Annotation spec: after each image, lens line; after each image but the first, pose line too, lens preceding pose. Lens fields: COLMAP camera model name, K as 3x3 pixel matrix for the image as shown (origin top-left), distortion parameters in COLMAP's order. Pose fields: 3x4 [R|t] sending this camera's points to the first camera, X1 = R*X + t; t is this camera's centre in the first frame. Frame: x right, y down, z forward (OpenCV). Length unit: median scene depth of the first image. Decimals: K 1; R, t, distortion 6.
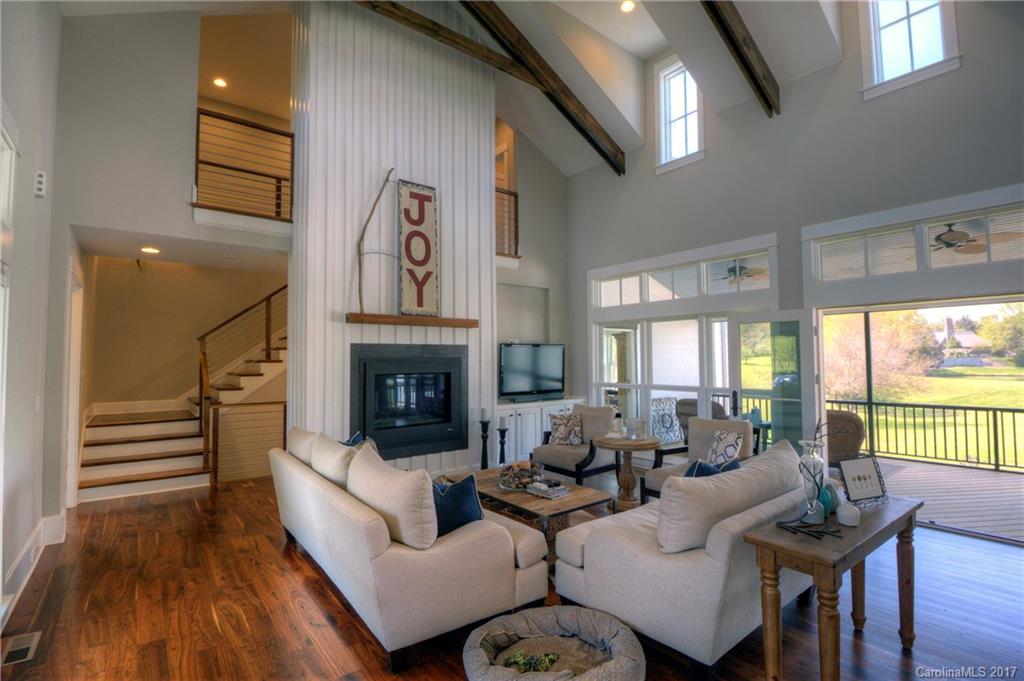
lens RADIAL K [[489.2, 0, 514.8], [0, 489.2, 340.5], [0, 0, 1]] dist [-0.015797, -0.000125]
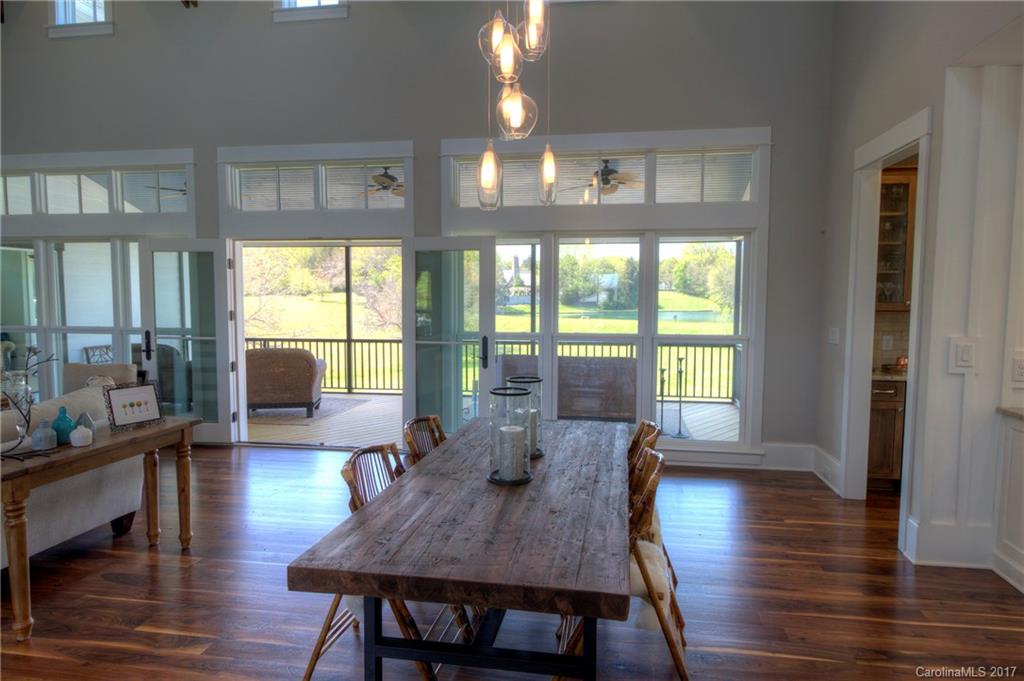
lens RADIAL K [[631.6, 0, 529.8], [0, 631.6, 331.5], [0, 0, 1]] dist [0.006688, -0.002446]
pose [[0.729563, -0.030261, 0.683243, 0.170635], [-0.035514, 0.995997, 0.082034, -0.008395], [-0.682991, -0.084113, 0.725568, -0.226635]]
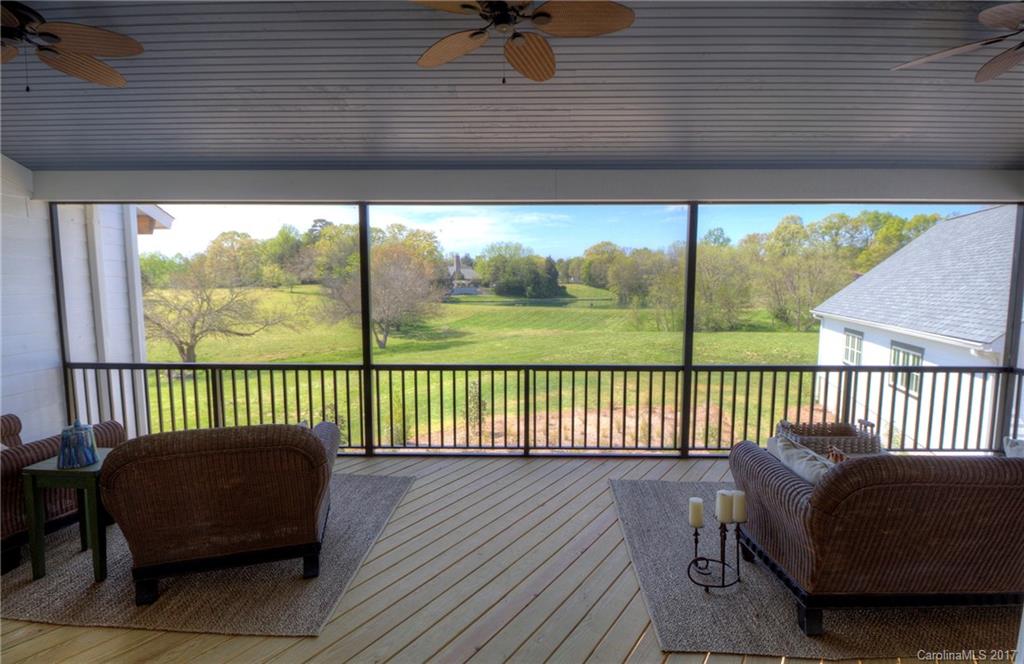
lens RADIAL K [[506.9, 0, 531.0], [0, 506.9, 333.7], [0, 0, 1]] dist [-0.002987, -0.001237]
pose [[0.639001, -0.061081, 0.766777, 0.532103], [-0.039200, 0.992961, 0.111767, 0.020794], [-0.768206, -0.101477, 0.632109, 0.635695]]
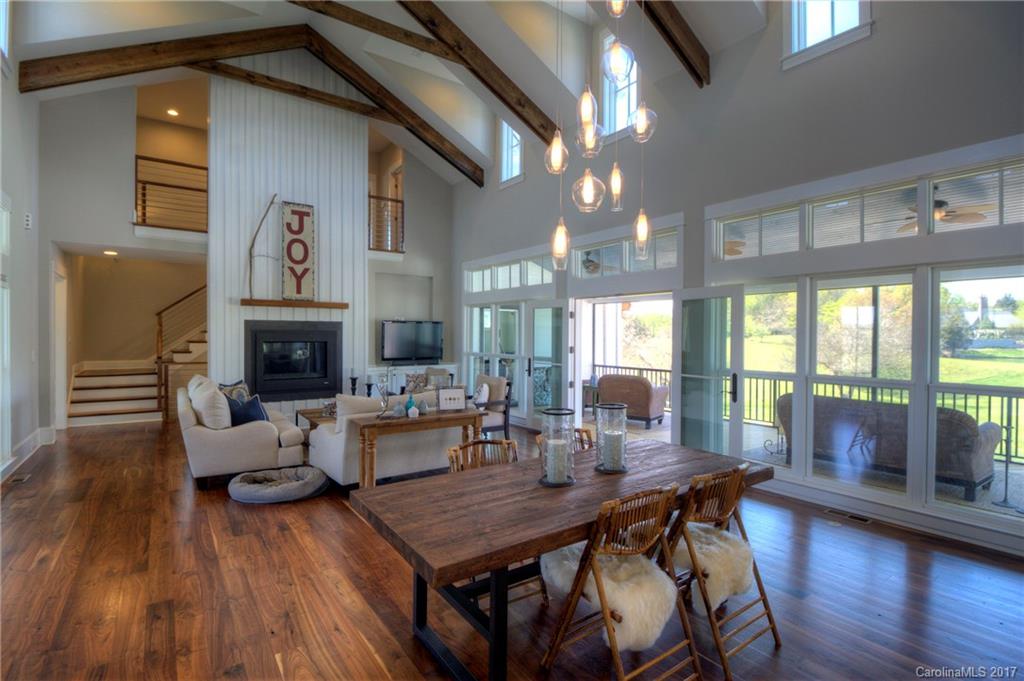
lens RADIAL K [[489.2, 0, 508.5], [0, 489.2, 339.7], [0, 0, 1]] dist [-0.015797, -0.000125]
pose [[0.998668, 0.014113, -0.049627, 0.418596], [-0.011586, 0.998640, 0.050828, -0.014417], [0.050277, -0.050185, 0.997474, -0.318654]]
